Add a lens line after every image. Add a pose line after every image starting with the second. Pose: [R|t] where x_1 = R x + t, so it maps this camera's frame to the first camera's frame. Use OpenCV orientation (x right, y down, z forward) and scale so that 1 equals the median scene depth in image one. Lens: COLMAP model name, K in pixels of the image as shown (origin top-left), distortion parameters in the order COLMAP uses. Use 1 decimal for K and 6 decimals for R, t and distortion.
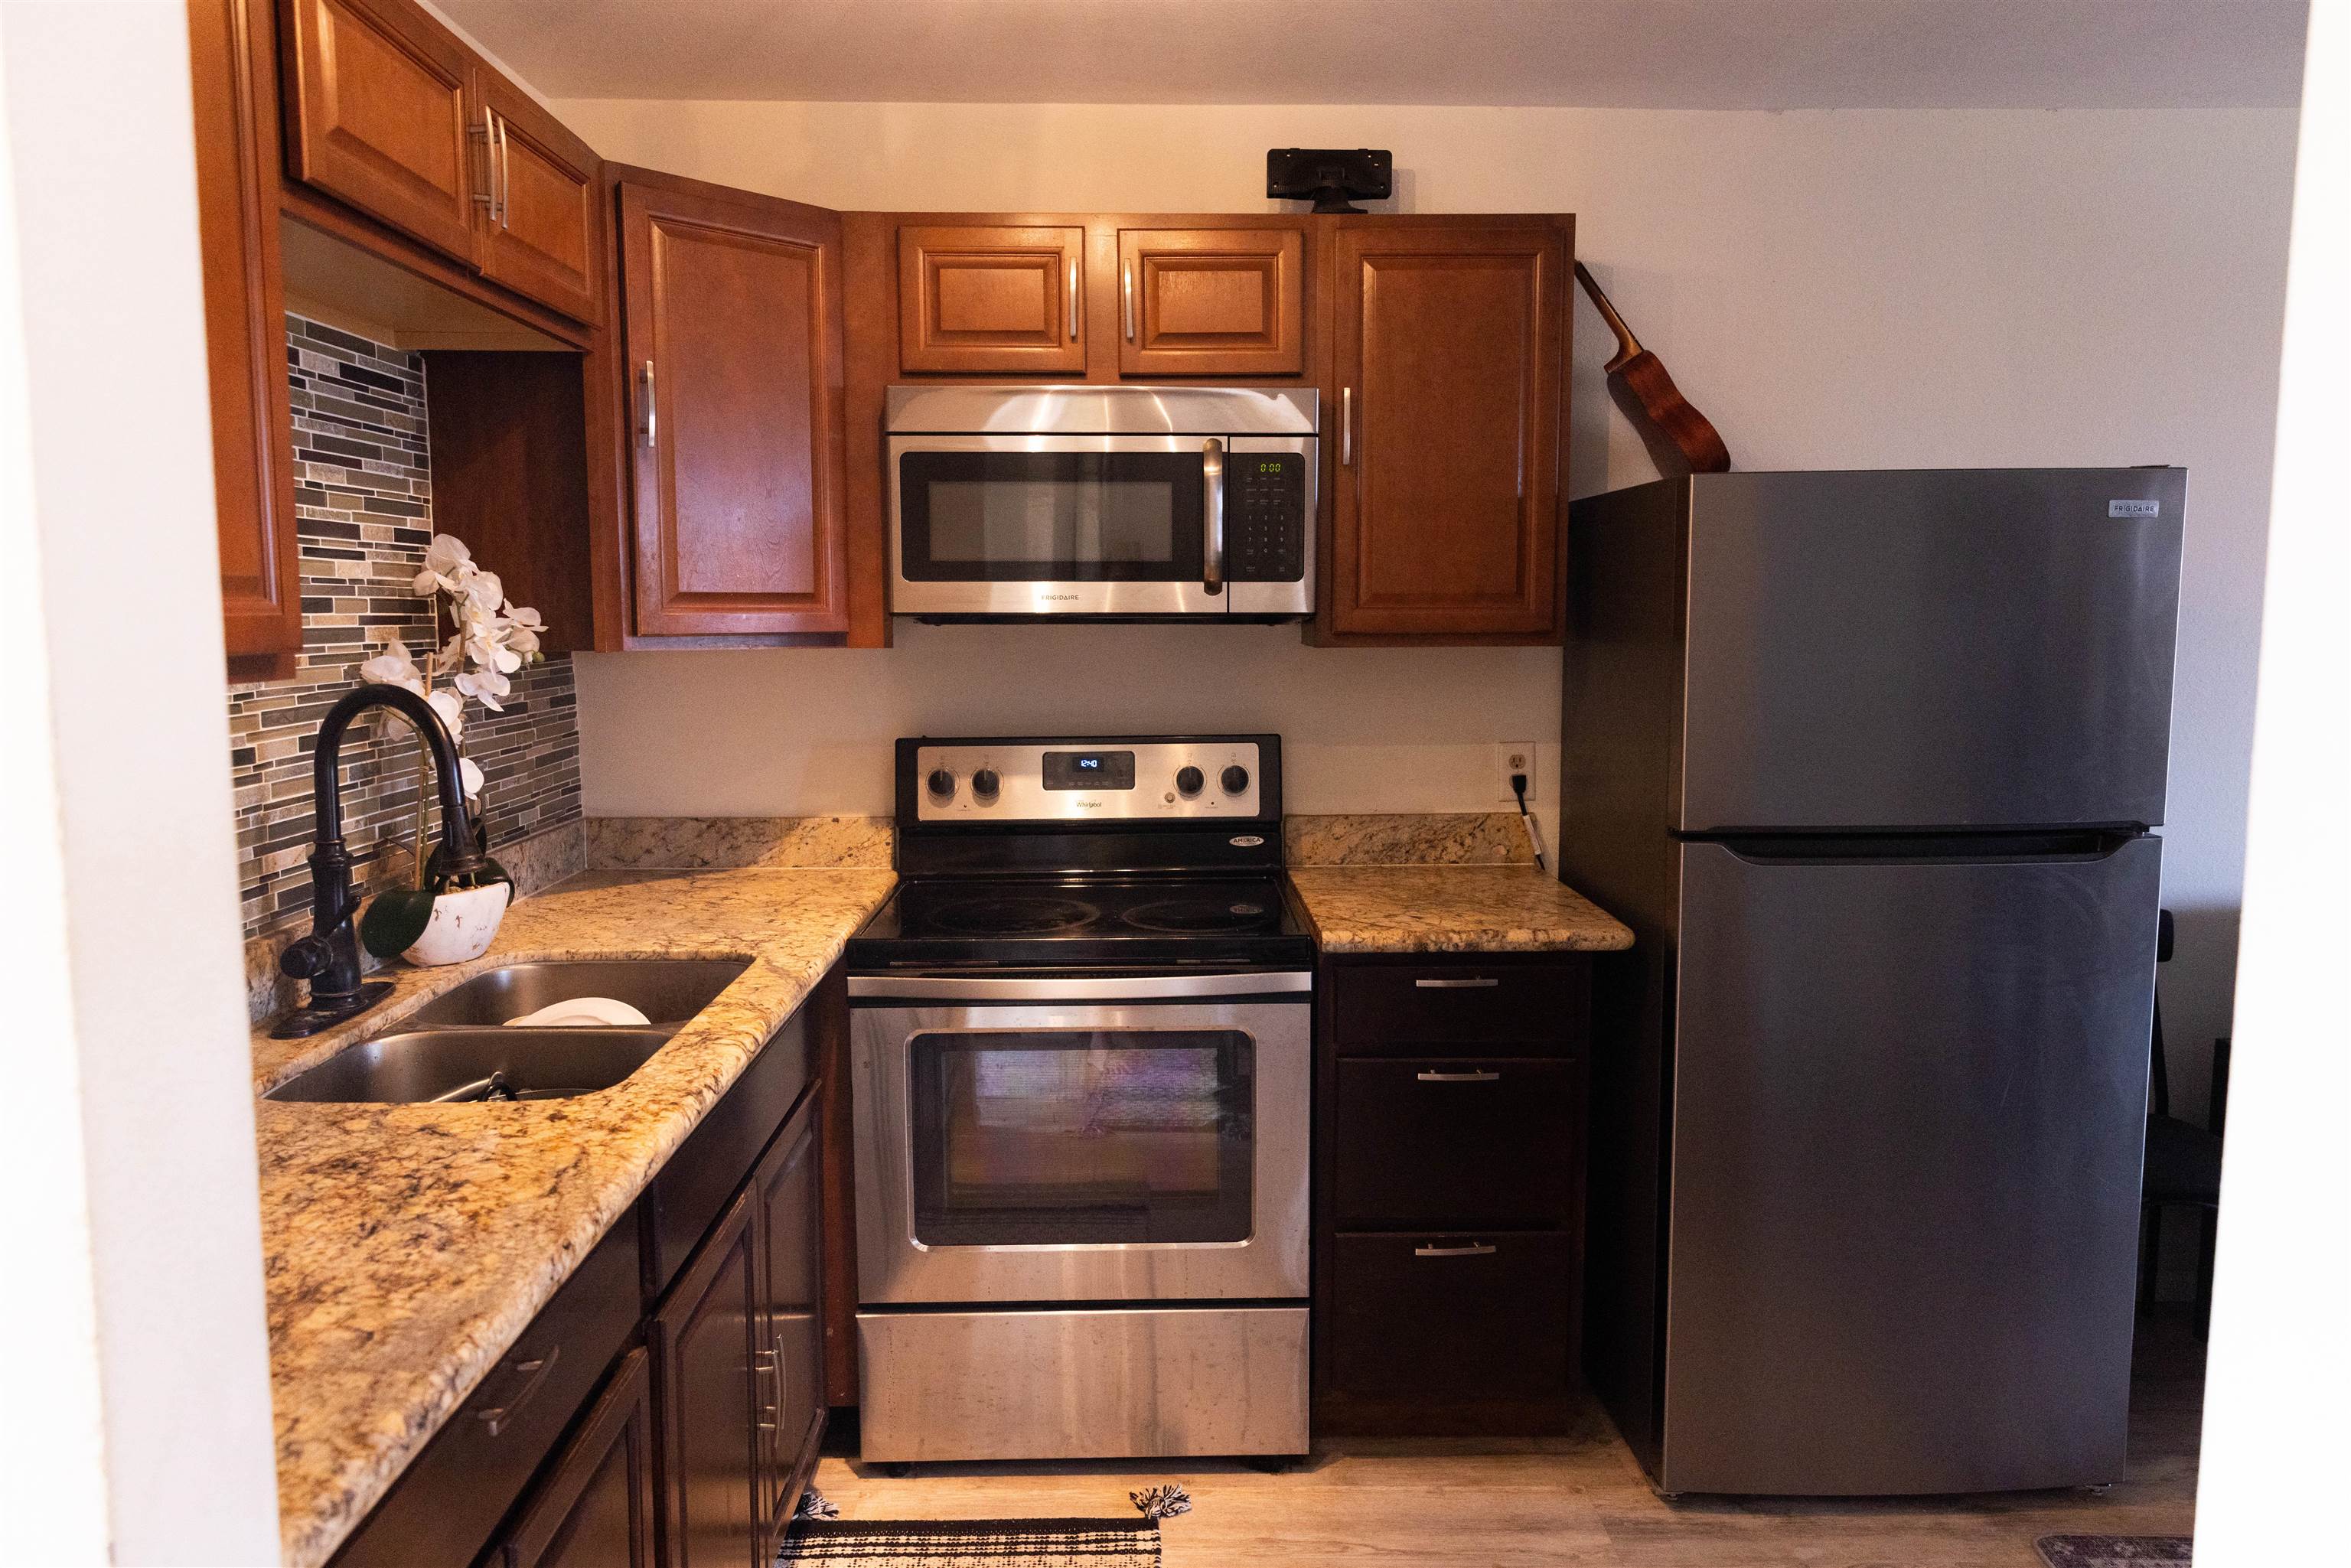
lens RADIAL K [[1960.8, 0, 1175.5], [0, 1960.8, 784.0], [0, 0, 1]] dist [0.064683, 0.001328]
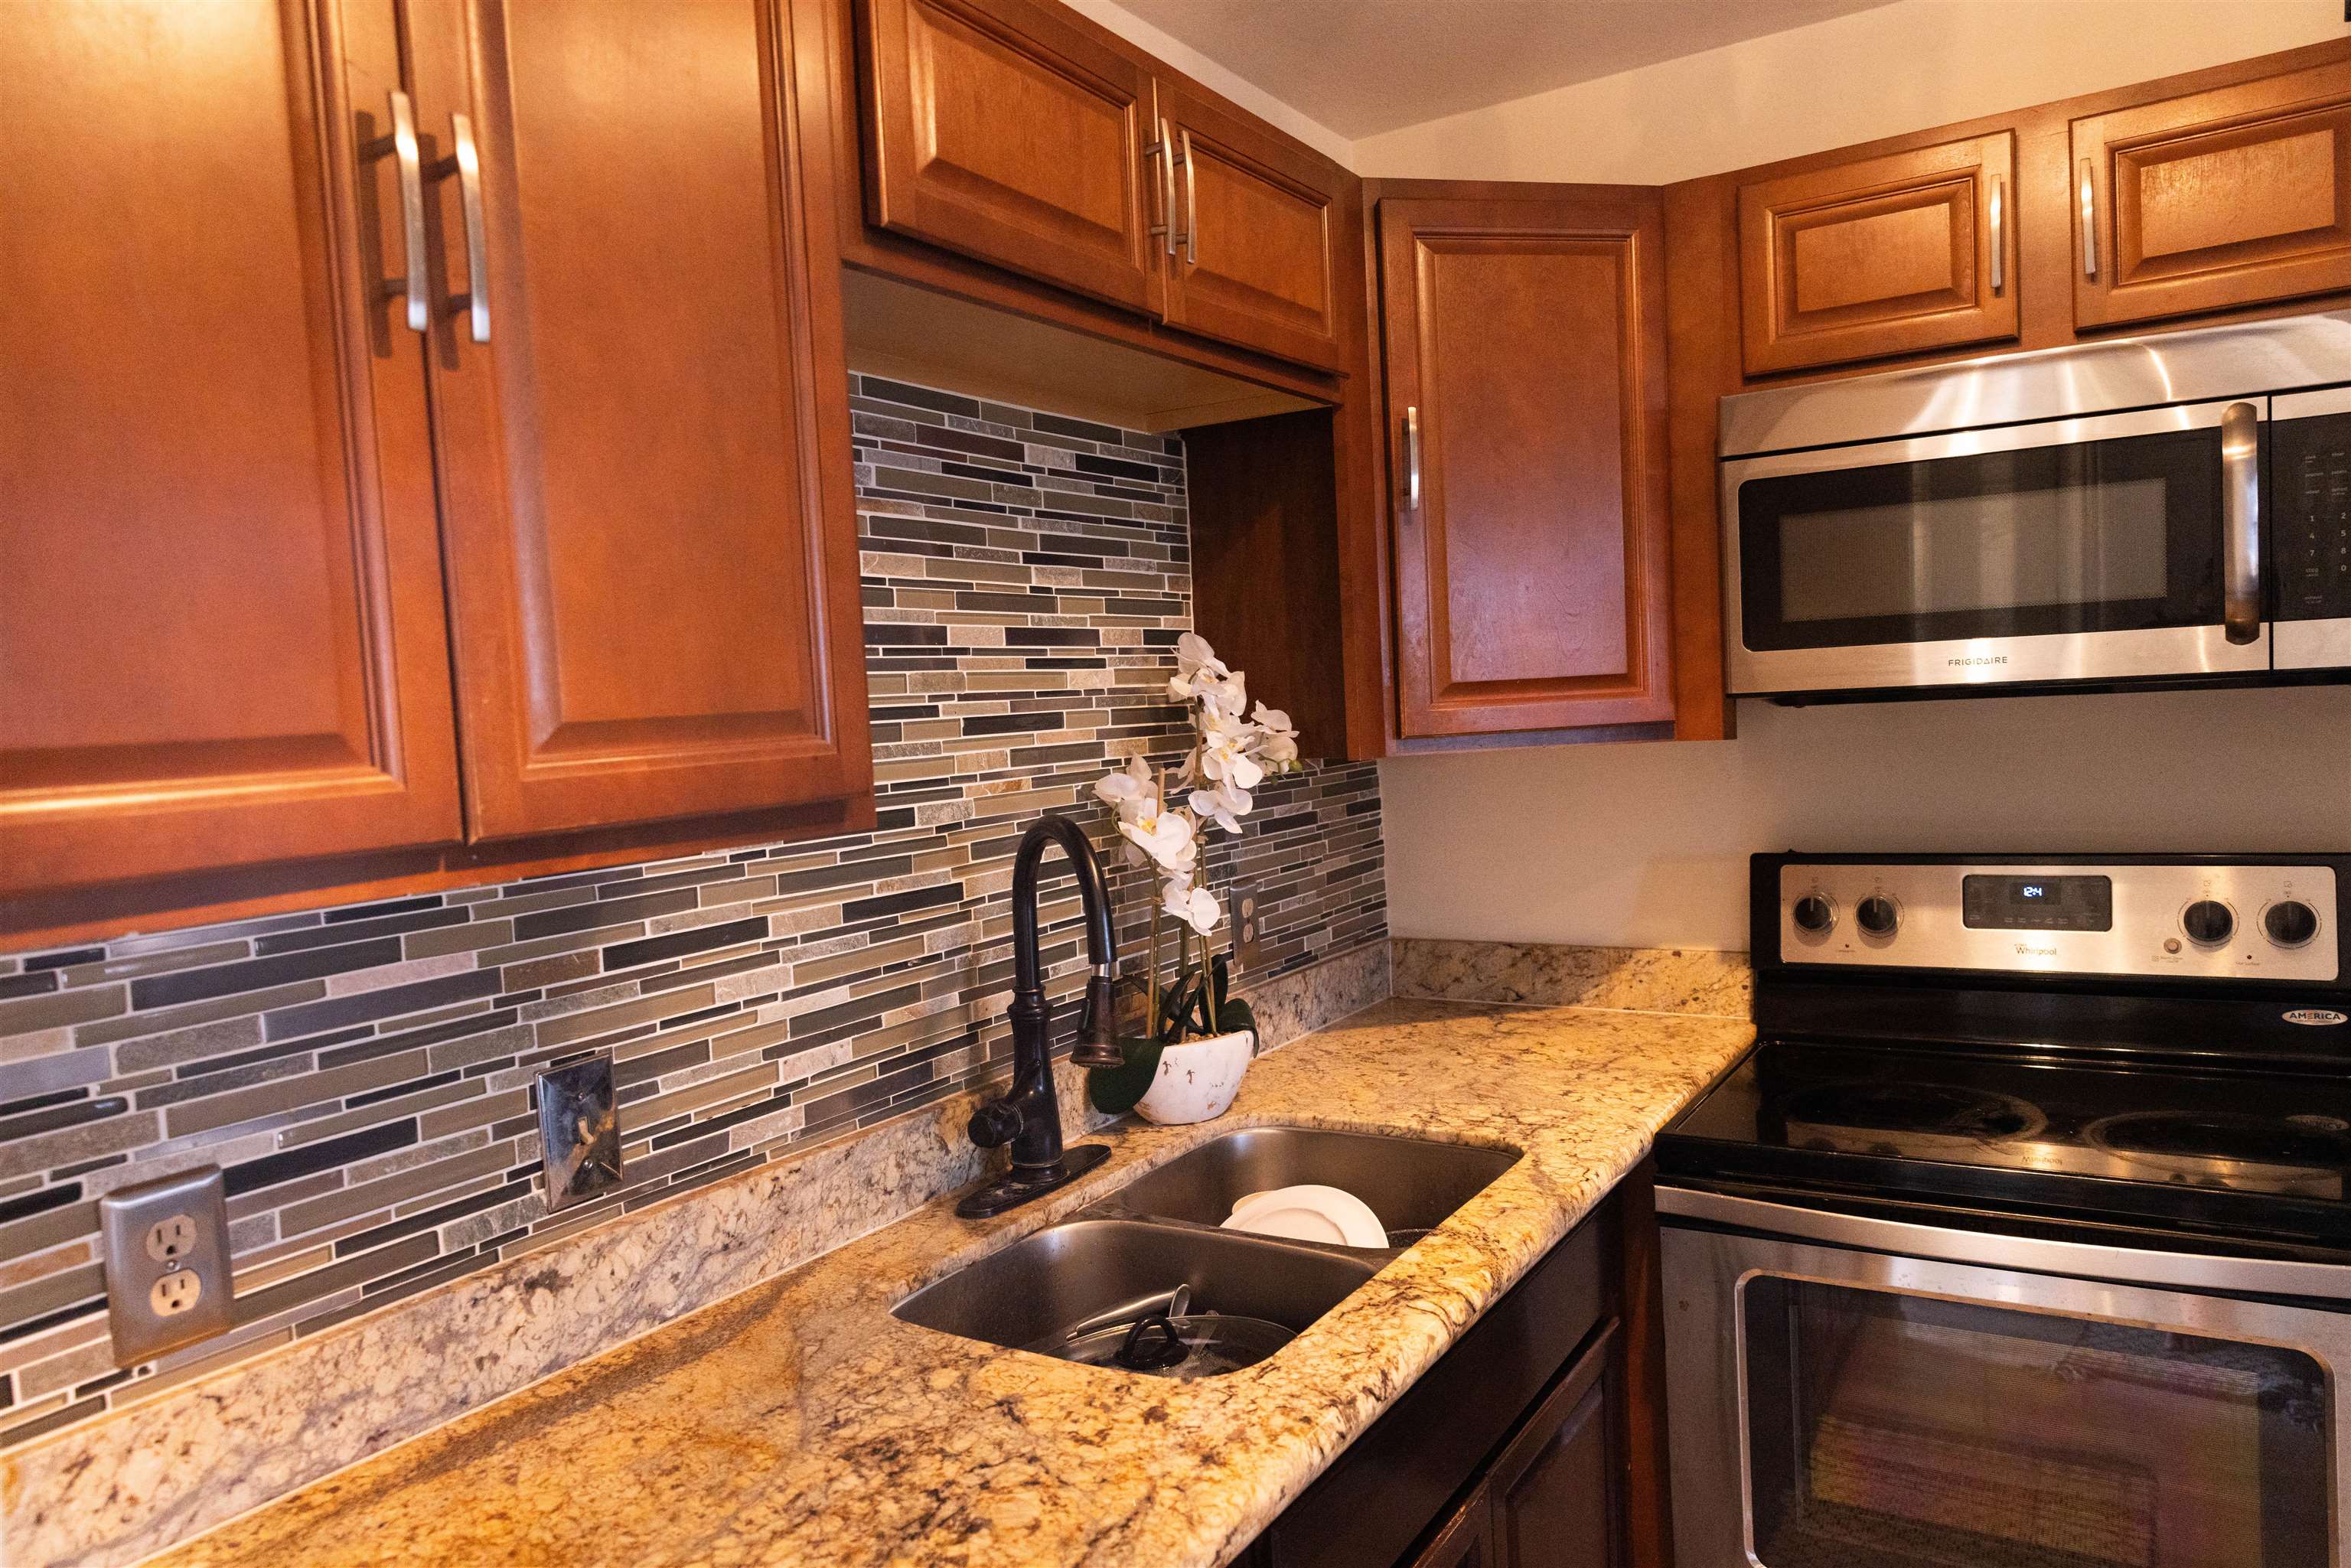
lens RADIAL K [[1584.5, 0, 1175.5], [0, 1584.5, 784.0], [0, 0, 1]] dist [0.010874, -0.005313]
pose [[0.827991, -0.010233, -0.560649, 0.022915], [0.001361, 0.999867, -0.016239, -0.045580], [0.560740, 0.012683, 0.827895, 0.399020]]
